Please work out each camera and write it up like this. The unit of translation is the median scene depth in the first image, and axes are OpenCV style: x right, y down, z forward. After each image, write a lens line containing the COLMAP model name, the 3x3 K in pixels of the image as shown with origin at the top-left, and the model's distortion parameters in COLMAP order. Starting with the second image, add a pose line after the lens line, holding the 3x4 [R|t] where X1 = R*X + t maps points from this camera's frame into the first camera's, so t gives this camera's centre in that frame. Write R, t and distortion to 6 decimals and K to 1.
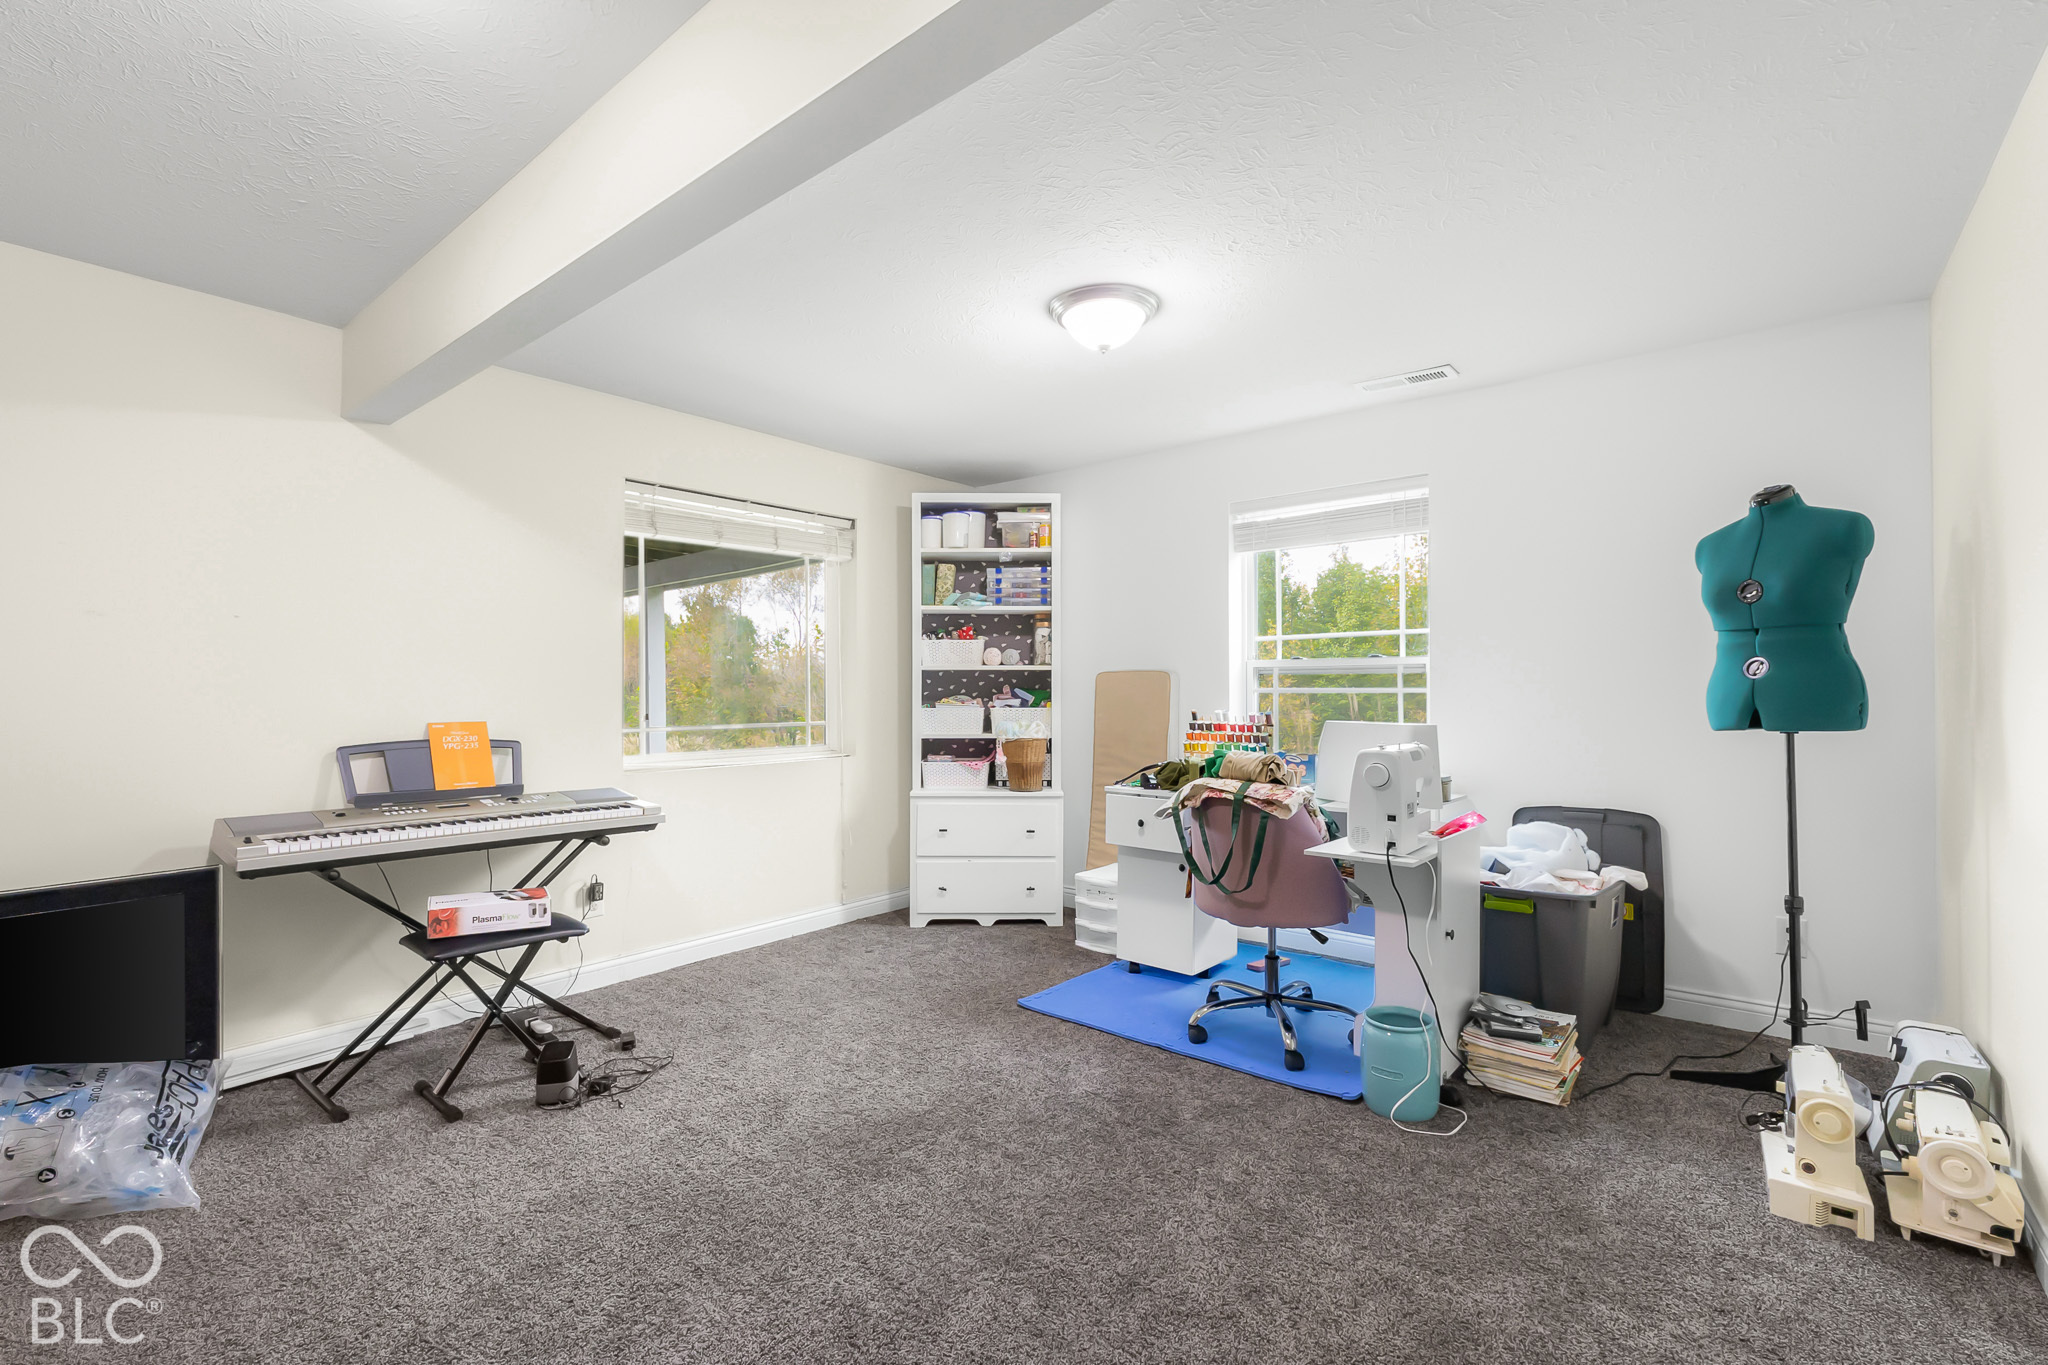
lens RADIAL K [[911.6, 0, 1024.0], [0, 911.6, 682.5], [0, 0, 1]] dist [-0.000530, -0.000057]
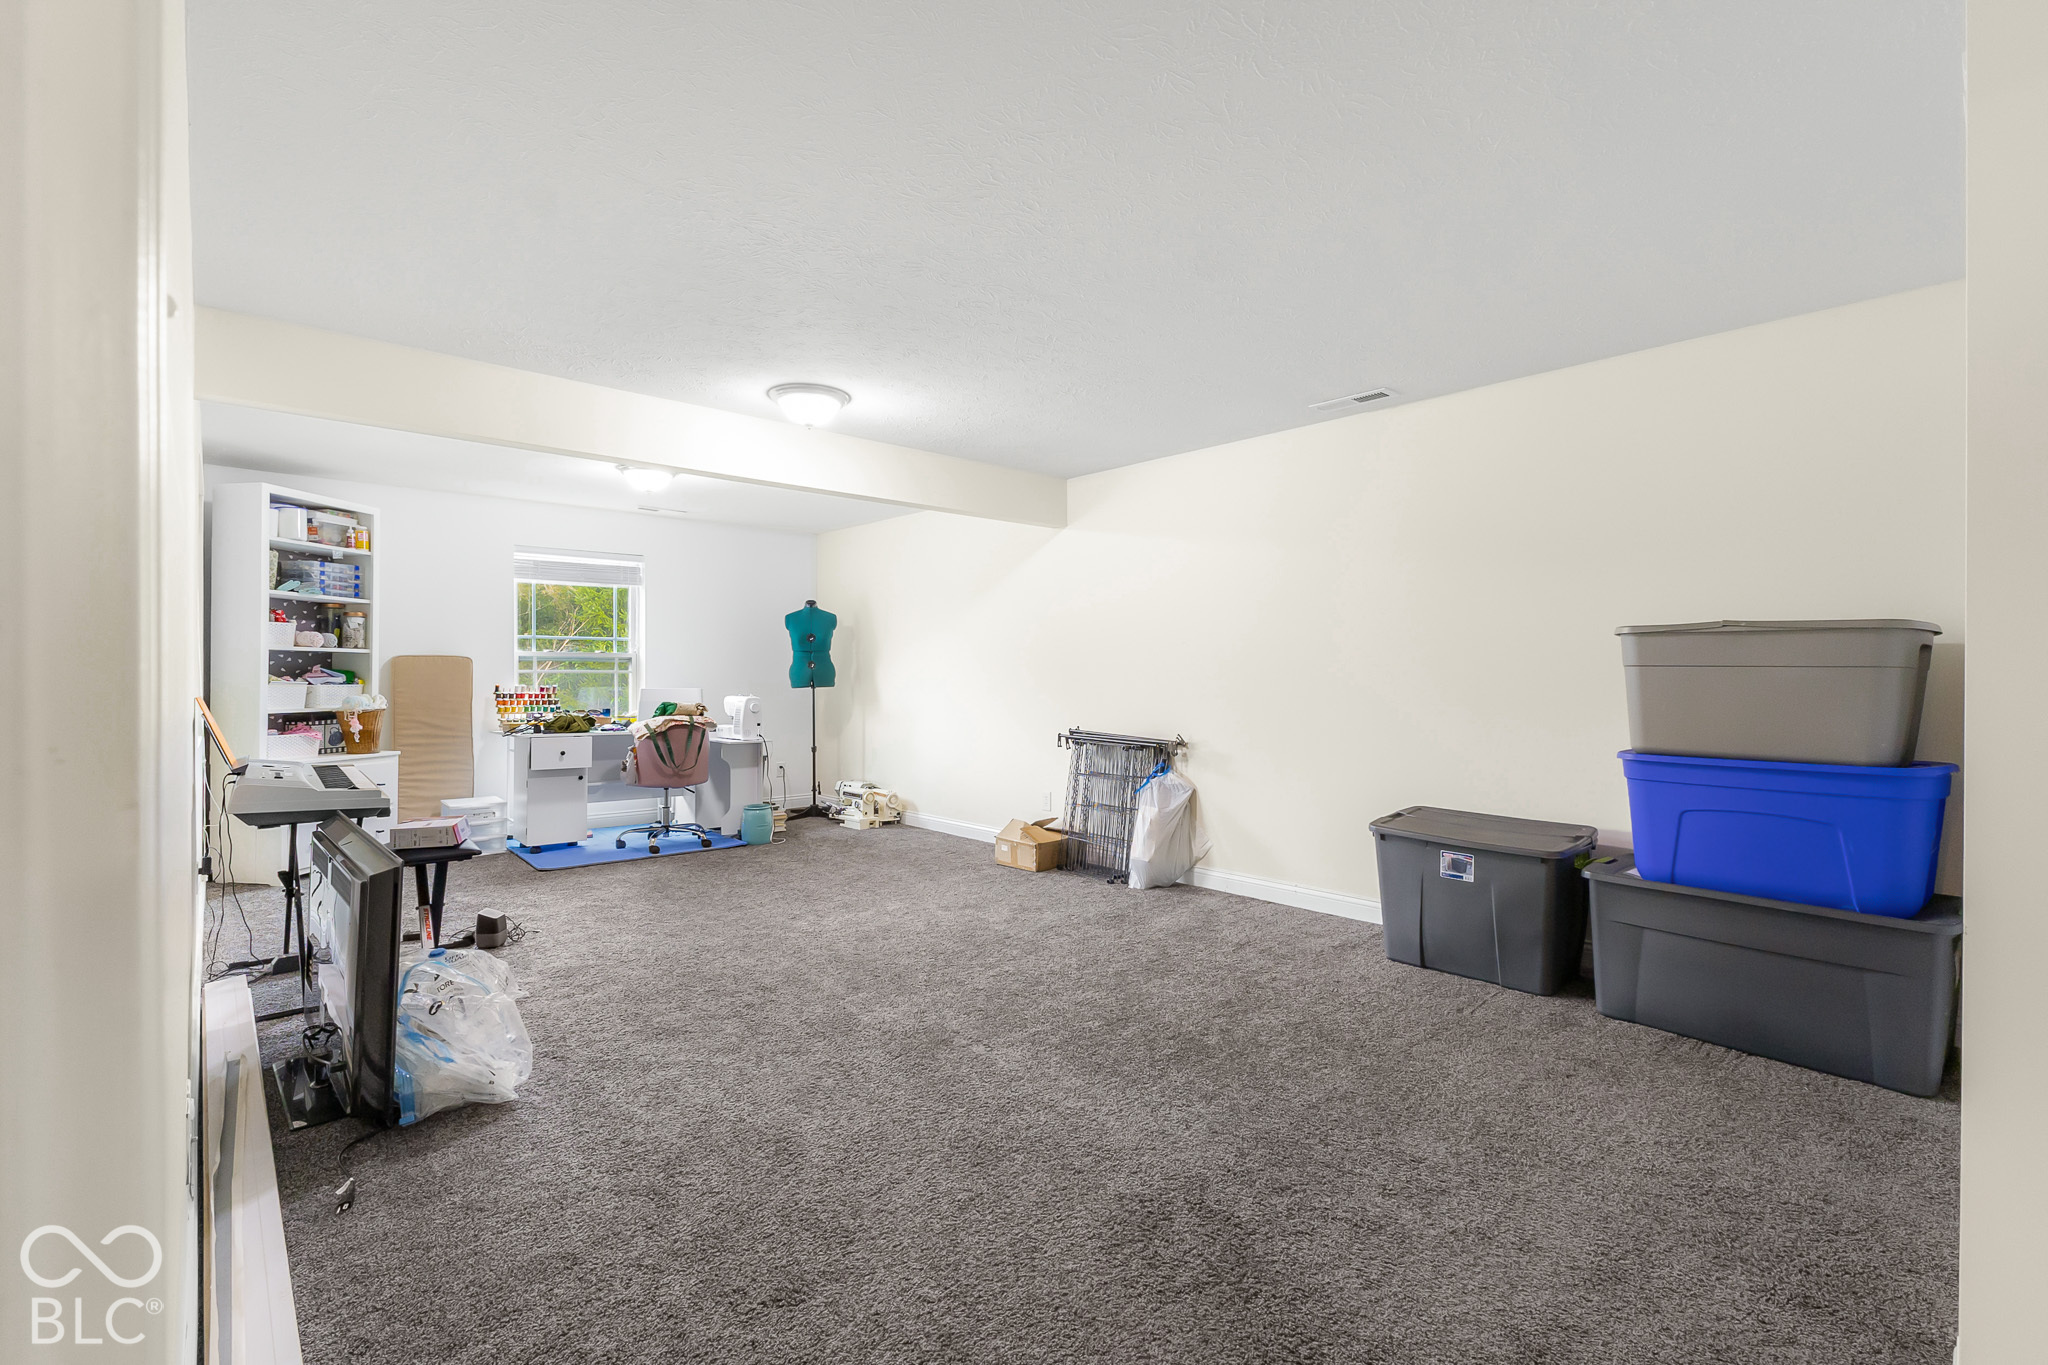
lens RADIAL K [[911.6, 0, 1024.0], [0, 911.6, 682.5], [0, 0, 1]] dist [-0.000530, -0.000057]
pose [[0.153340, -0.005191, 0.988160, -1.025063], [-0.013816, 0.999877, 0.007396, 0.004592], [-0.988077, -0.014786, 0.153249, -0.041097]]
